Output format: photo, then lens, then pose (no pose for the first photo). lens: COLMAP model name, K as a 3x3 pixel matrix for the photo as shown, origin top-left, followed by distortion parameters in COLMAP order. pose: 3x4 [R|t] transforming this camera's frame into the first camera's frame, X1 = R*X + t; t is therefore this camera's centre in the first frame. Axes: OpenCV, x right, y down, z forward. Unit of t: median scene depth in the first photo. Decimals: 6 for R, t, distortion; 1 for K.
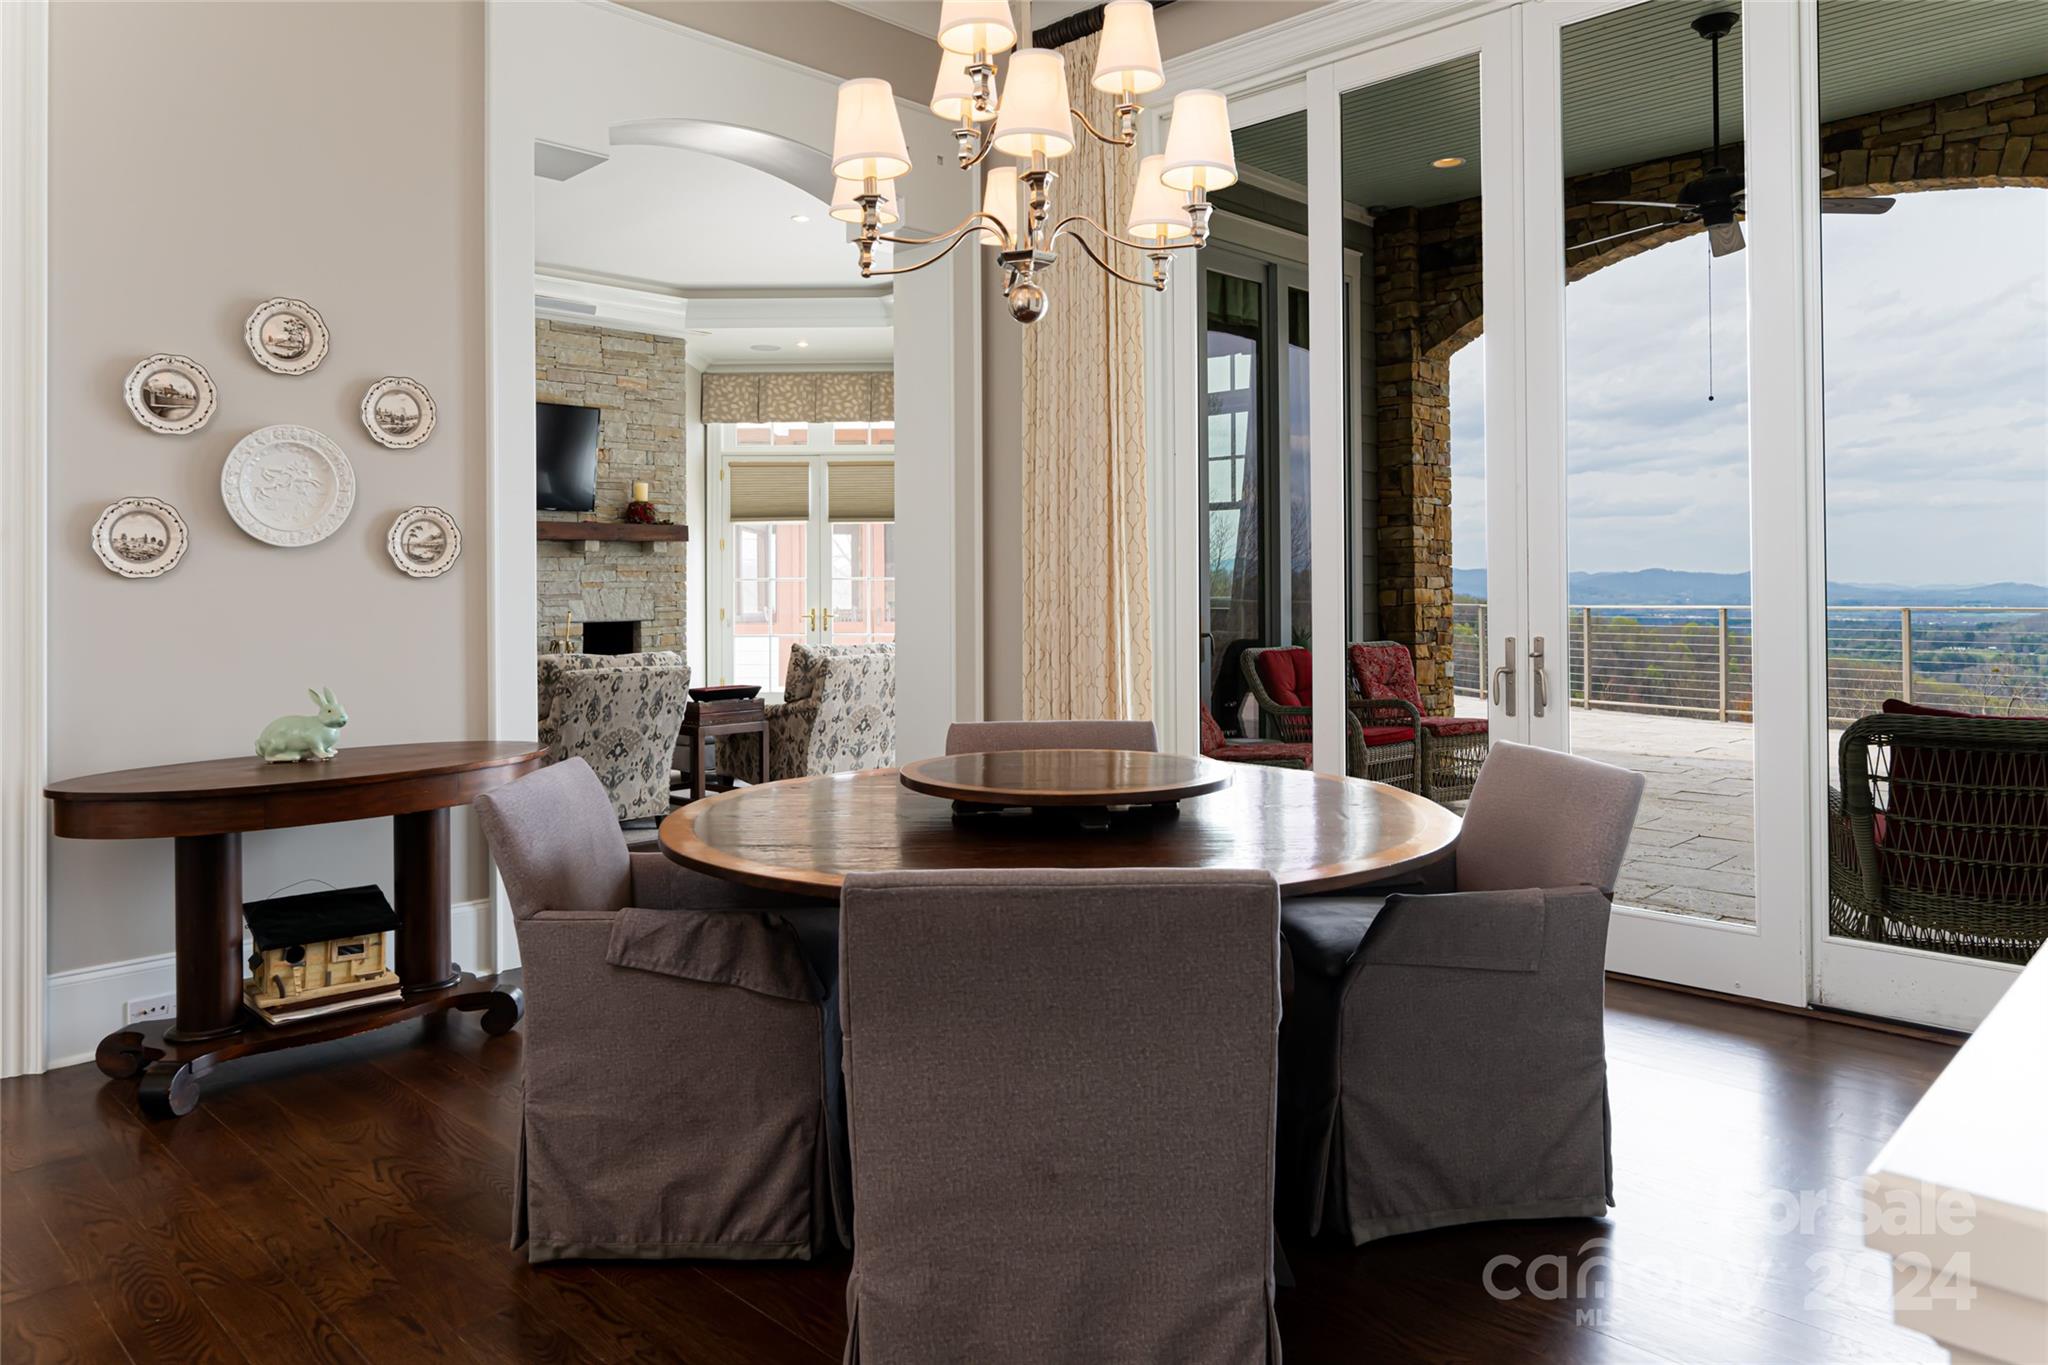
lens RADIAL K [[1305.0, 0, 1036.6], [0, 1305.0, 571.9], [0, 0, 1]] dist [0.006160, 0.002862]
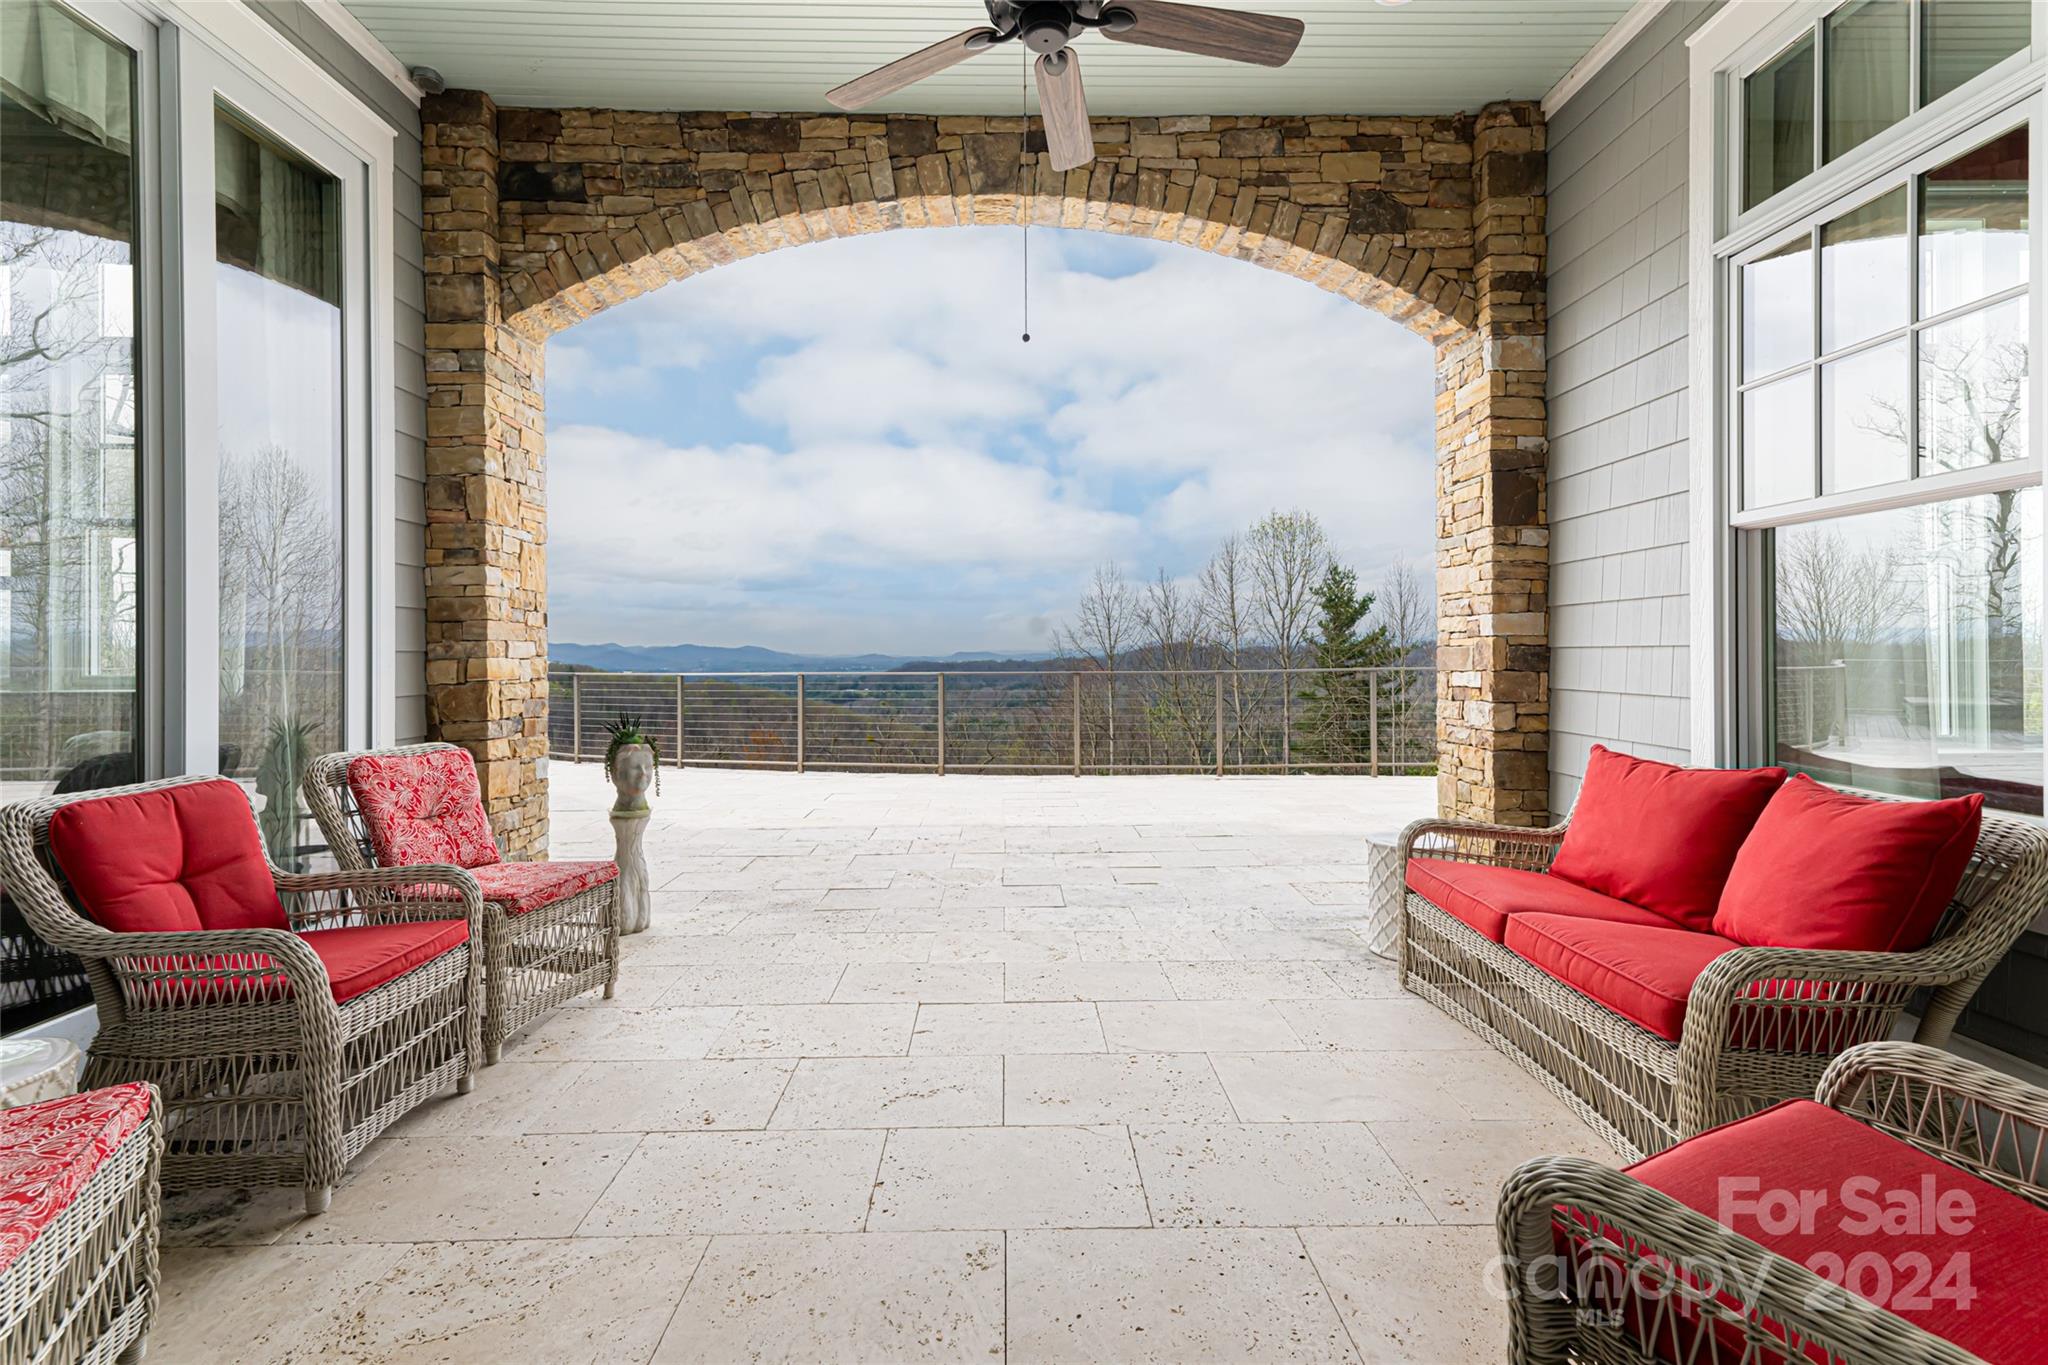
lens RADIAL K [[876.8, 0, 1031.9], [0, 876.8, 648.2], [0, 0, 1]] dist [0.004809, 0.000297]
pose [[0.685764, 0.005929, 0.727800, 0.150631], [-0.008013, 0.999968, -0.000596, 0.005595], [-0.727780, -0.005423, 0.685790, 0.478338]]
